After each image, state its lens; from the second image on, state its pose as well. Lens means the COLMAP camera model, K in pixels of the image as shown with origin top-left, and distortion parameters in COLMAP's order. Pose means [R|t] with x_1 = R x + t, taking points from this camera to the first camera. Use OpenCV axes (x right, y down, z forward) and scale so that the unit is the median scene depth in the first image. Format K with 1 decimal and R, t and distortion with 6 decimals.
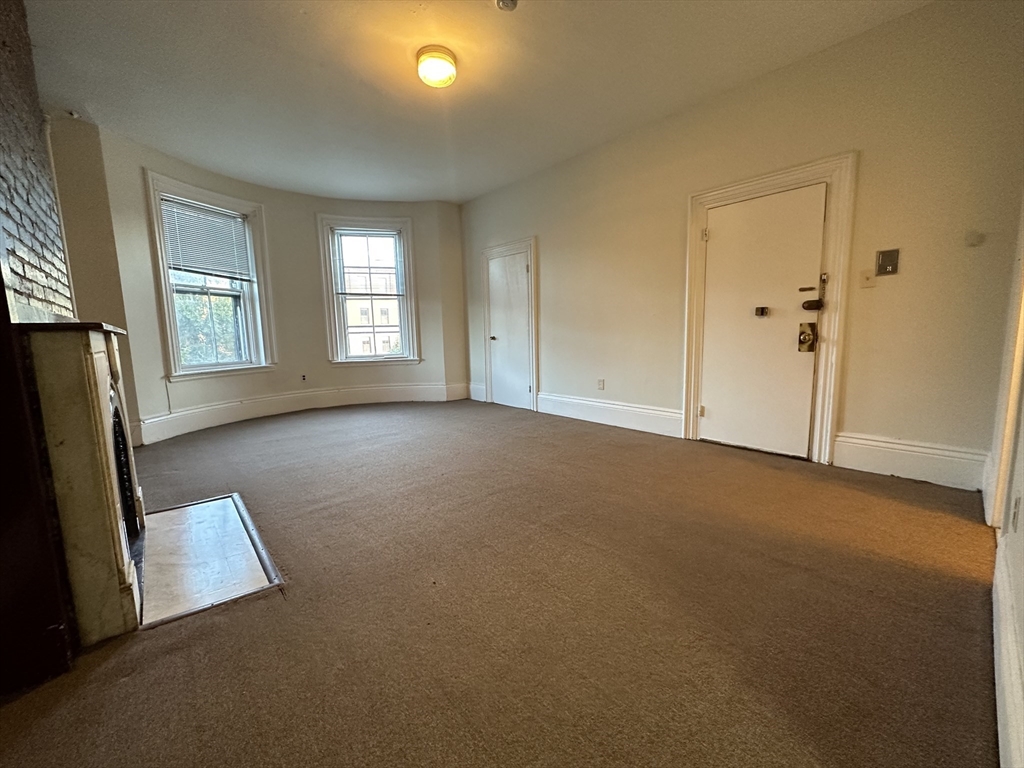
lens RADIAL K [[407.3, 0, 513.8], [0, 407.3, 382.1], [0, 0, 1]] dist [0.000078, 0.000089]
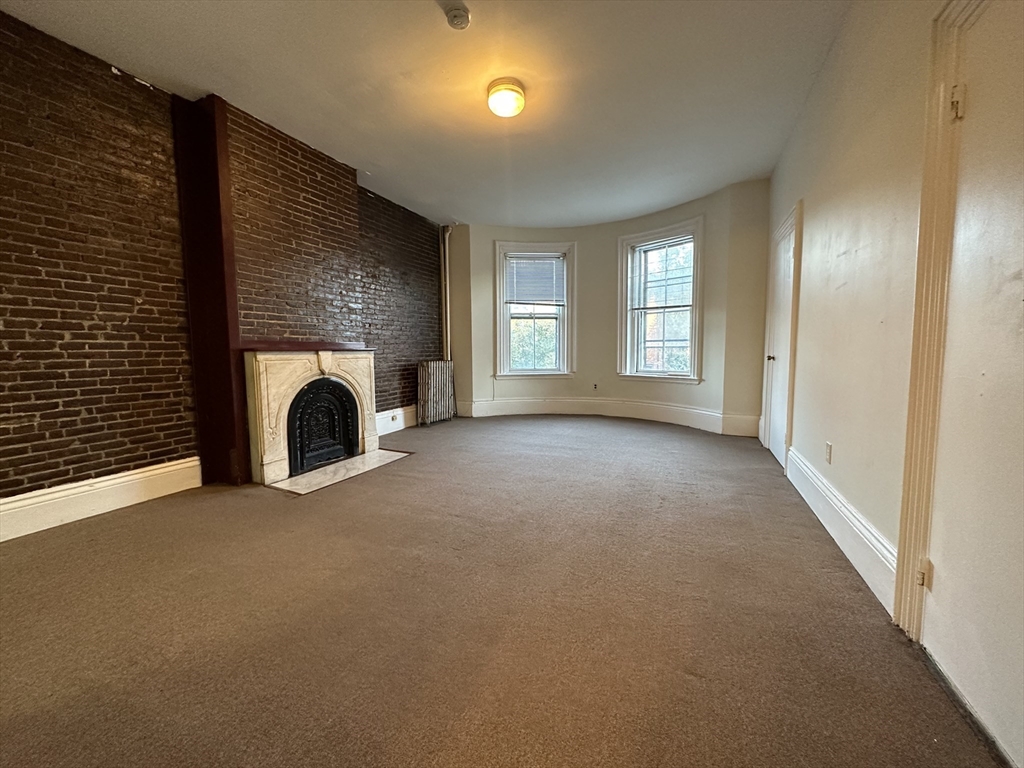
lens RADIAL K [[407.3, 0, 513.0], [0, 407.3, 384.5], [0, 0, 1]] dist [0.000078, 0.000089]
pose [[0.424370, 0.097786, -0.900193, 0.394905], [-0.110899, 0.992280, 0.055509, -0.052403], [0.898672, 0.076274, 0.431939, 0.300138]]
